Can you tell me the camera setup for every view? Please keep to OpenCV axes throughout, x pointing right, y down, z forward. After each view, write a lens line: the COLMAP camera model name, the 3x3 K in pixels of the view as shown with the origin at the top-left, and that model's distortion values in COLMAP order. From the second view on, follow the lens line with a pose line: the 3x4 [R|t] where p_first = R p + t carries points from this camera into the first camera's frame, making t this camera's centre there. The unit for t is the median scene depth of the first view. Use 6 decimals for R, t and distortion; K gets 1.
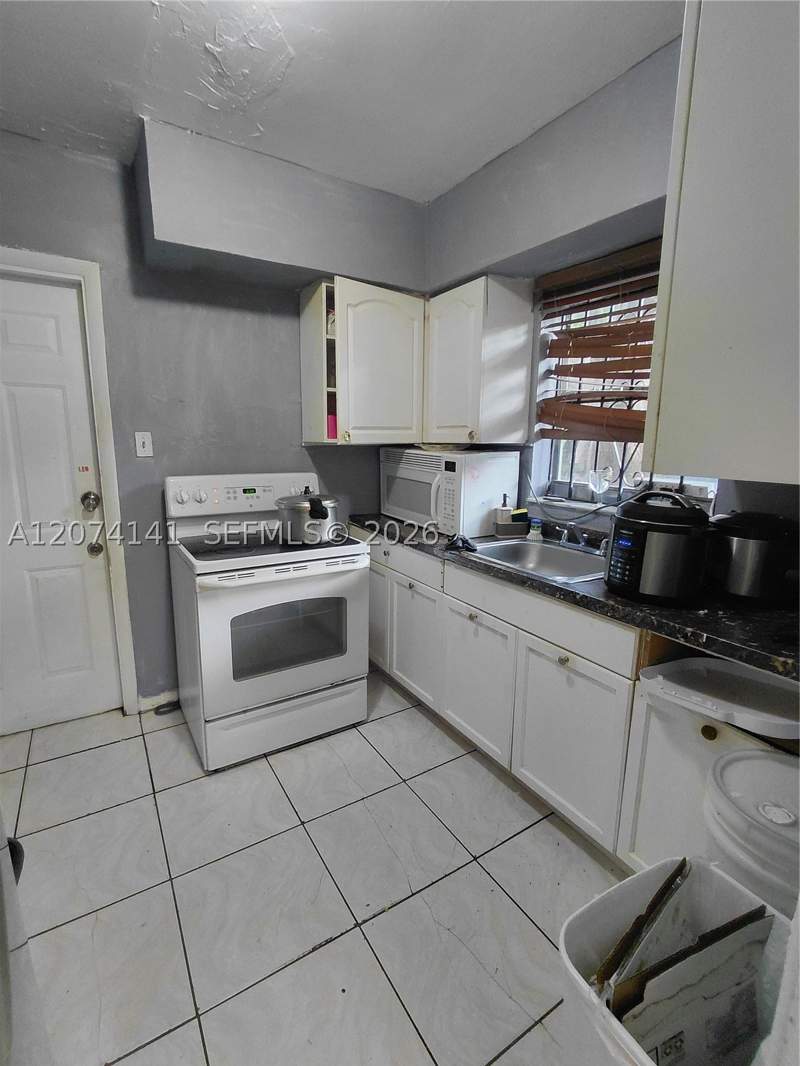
lens RADIAL K [[495.5, 0, 399.8], [0, 495.5, 532.8], [0, 0, 1]] dist [-0.000626, 0.002224]
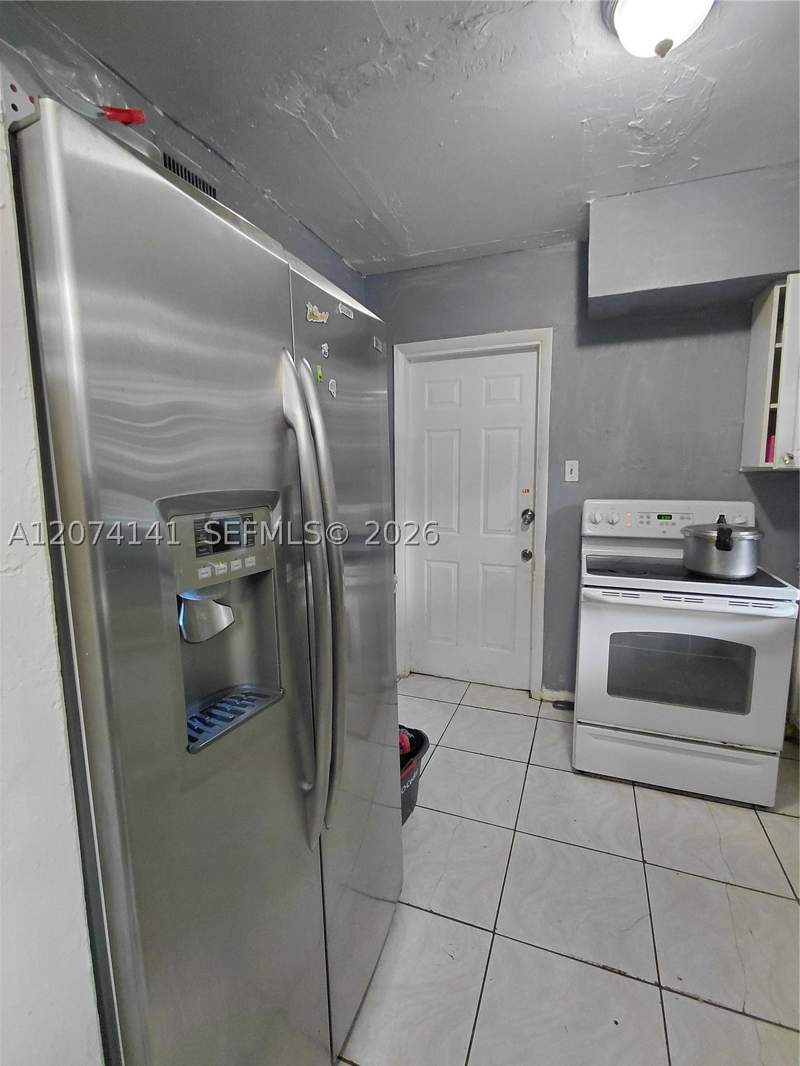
lens RADIAL K [[495.5, 0, 399.8], [0, 495.5, 534.0], [0, 0, 1]] dist [-0.000626, 0.002224]
pose [[0.605406, 0.088998, -0.790926, 0.175647], [-0.135844, 0.990702, 0.007498, 0.014536], [0.784239, 0.102903, 0.611866, -0.014064]]
